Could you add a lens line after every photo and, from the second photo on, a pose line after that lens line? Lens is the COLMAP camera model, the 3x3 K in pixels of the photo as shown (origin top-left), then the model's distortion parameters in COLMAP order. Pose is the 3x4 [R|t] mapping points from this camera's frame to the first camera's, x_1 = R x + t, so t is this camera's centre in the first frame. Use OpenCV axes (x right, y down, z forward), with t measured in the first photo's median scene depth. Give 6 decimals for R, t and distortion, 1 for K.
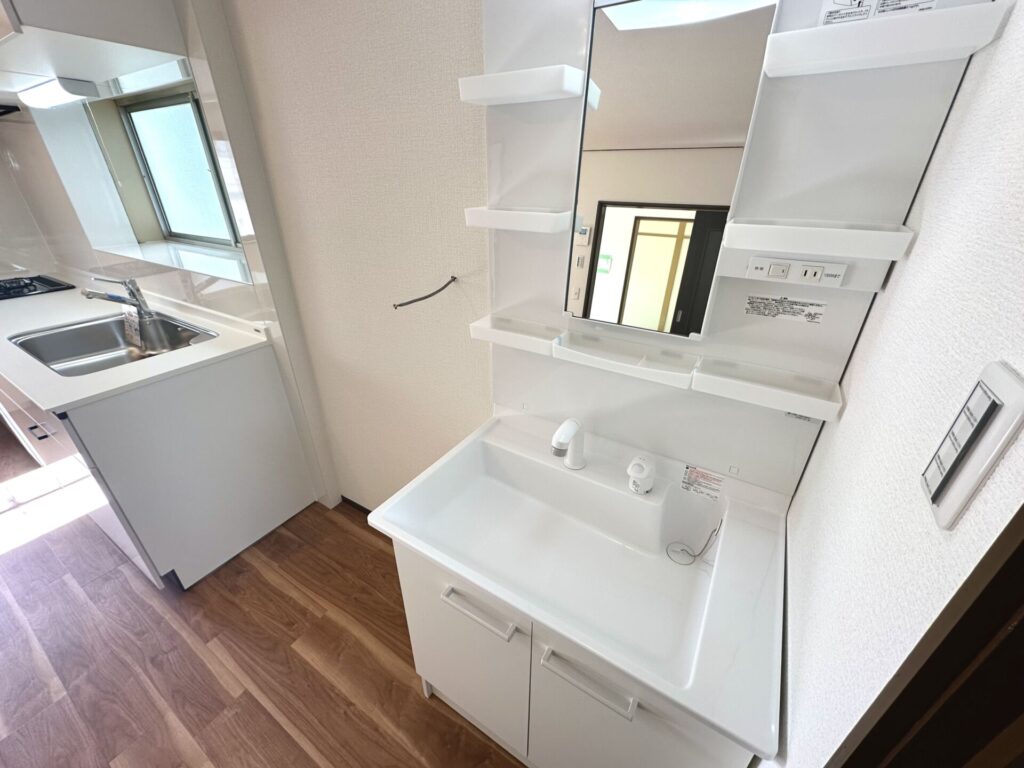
lens RADIAL K [[407.8, 0, 517.4], [0, 407.8, 381.6], [0, 0, 1]] dist [-0.003803, 0.000824]
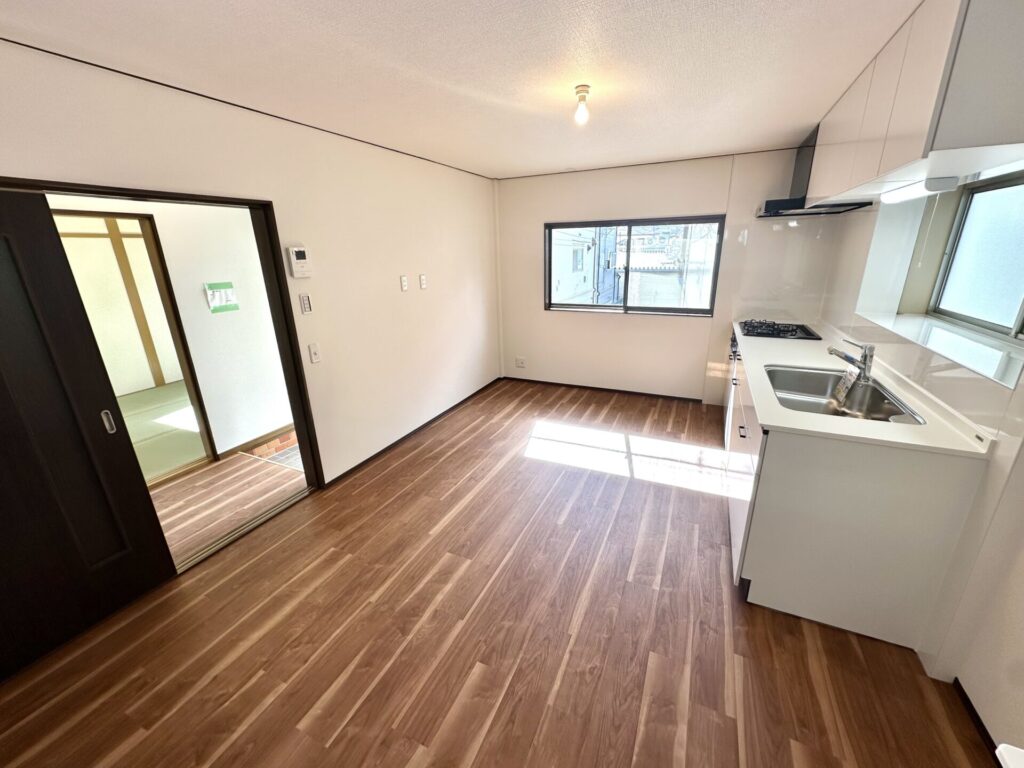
lens RADIAL K [[407.8, 0, 511.8], [0, 407.8, 381.6], [0, 0, 1]] dist [-0.003803, 0.000824]
pose [[0.105794, 0.303527, -0.946932, 0.008449], [-0.429798, 0.872688, 0.231710, -0.007850], [0.896706, 0.382476, 0.222780, -0.081990]]
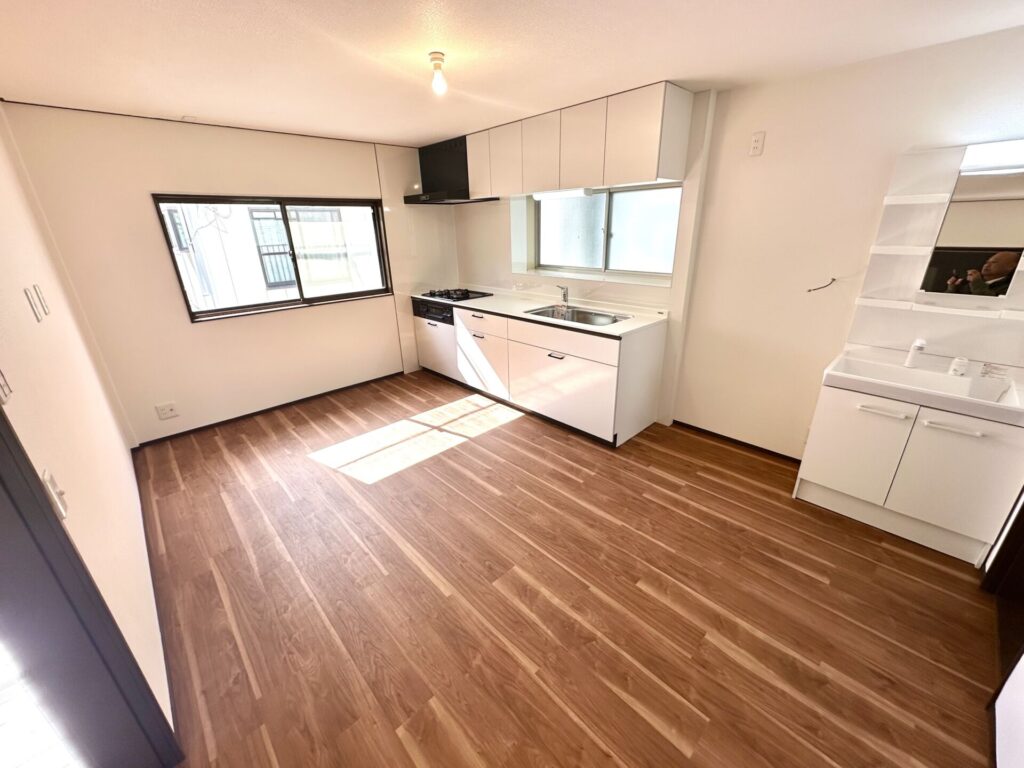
lens RADIAL K [[407.8, 0, 514.5], [0, 407.8, 382.4], [0, 0, 1]] dist [-0.003803, 0.000824]
pose [[0.966602, 0.072946, -0.245680, -0.795463], [-0.096196, 0.991812, -0.083991, 0.402757], [0.237541, 0.104820, 0.965705, -0.898993]]
